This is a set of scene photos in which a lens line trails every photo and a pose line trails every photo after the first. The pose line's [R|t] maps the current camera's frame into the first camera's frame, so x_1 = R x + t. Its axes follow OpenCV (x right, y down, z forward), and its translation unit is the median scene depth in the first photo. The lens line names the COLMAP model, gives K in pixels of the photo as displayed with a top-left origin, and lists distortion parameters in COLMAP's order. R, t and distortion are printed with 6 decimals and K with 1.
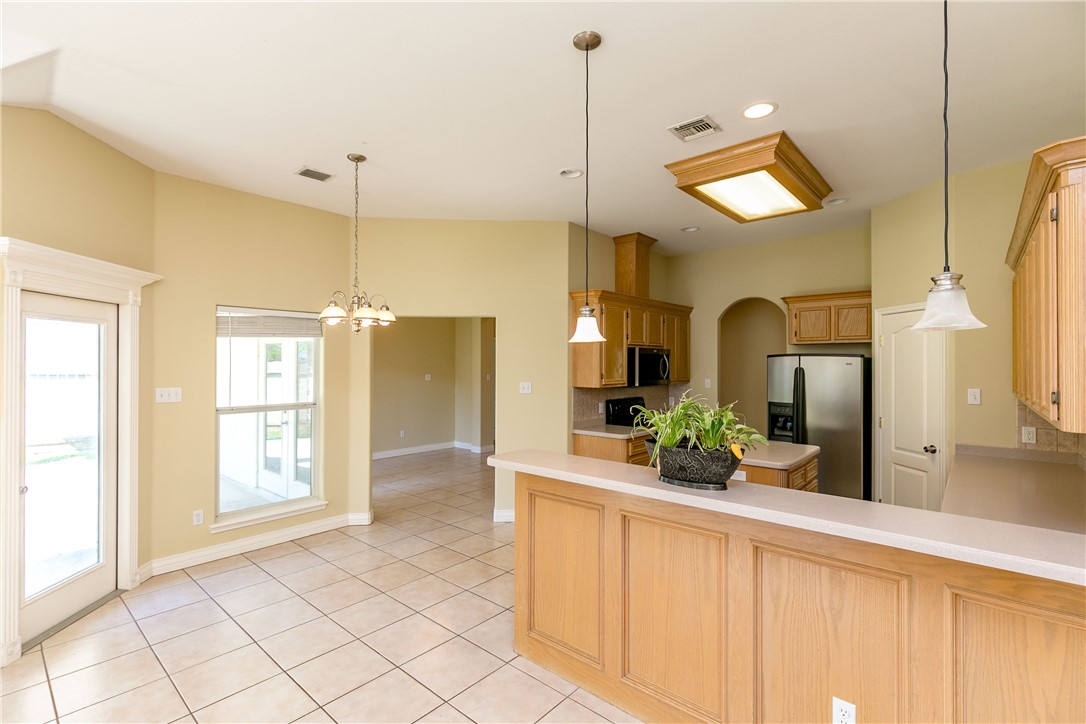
lens RADIAL K [[504.5, 0, 543.0], [0, 504.5, 362.0], [0, 0, 1]] dist [0.010226, 0.000067]
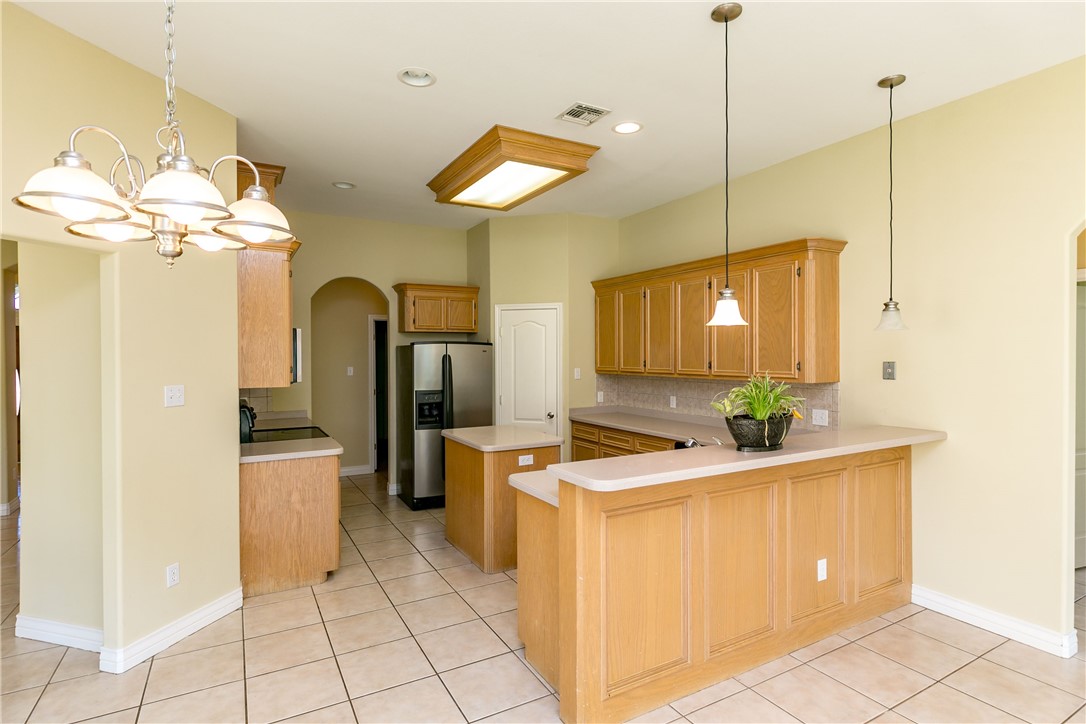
lens RADIAL K [[538.6, 0, 537.9], [0, 538.6, 358.9], [0, 0, 1]] dist [0.001367, -0.000104]
pose [[0.332988, -0.012832, 0.942844, -0.461586], [0.000744, 0.999911, 0.013346, 0.004655], [-0.942931, -0.003743, 0.332968, 0.456614]]
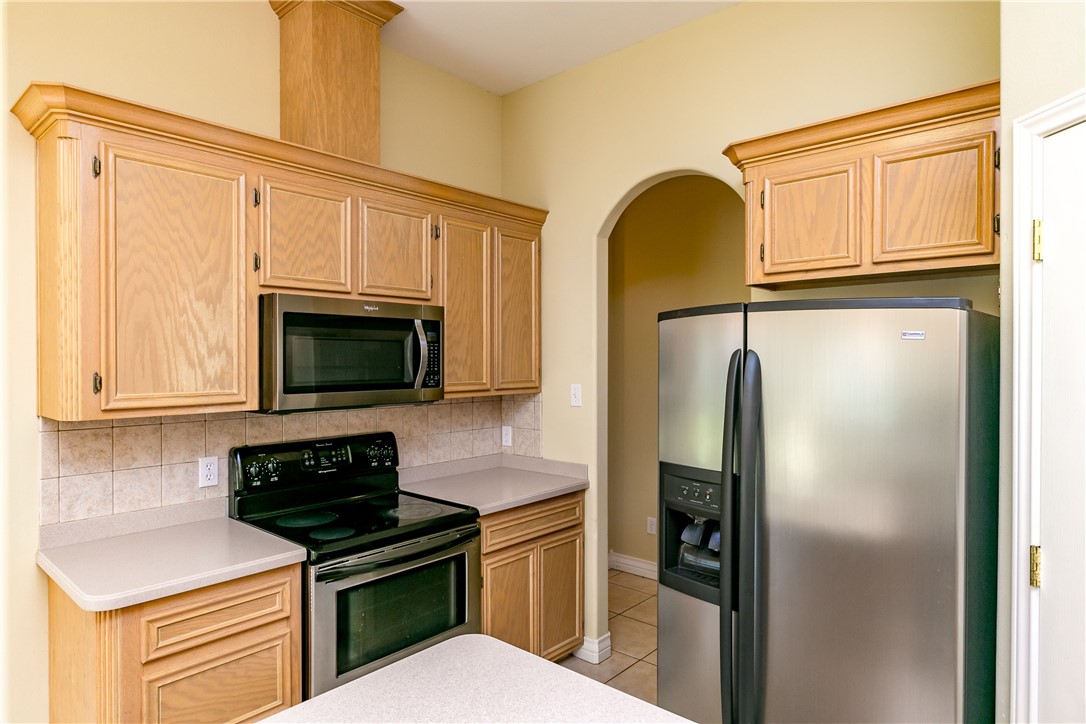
lens RADIAL K [[634.1, 0, 540.7], [0, 634.1, 363.6], [0, 0, 1]] dist [0.005424, 0.001328]
pose [[0.999960, -0.000611, -0.008926, 0.390787], [0.000769, 0.999842, 0.017739, 0.010658], [0.008913, -0.017745, 0.999803, 0.632326]]
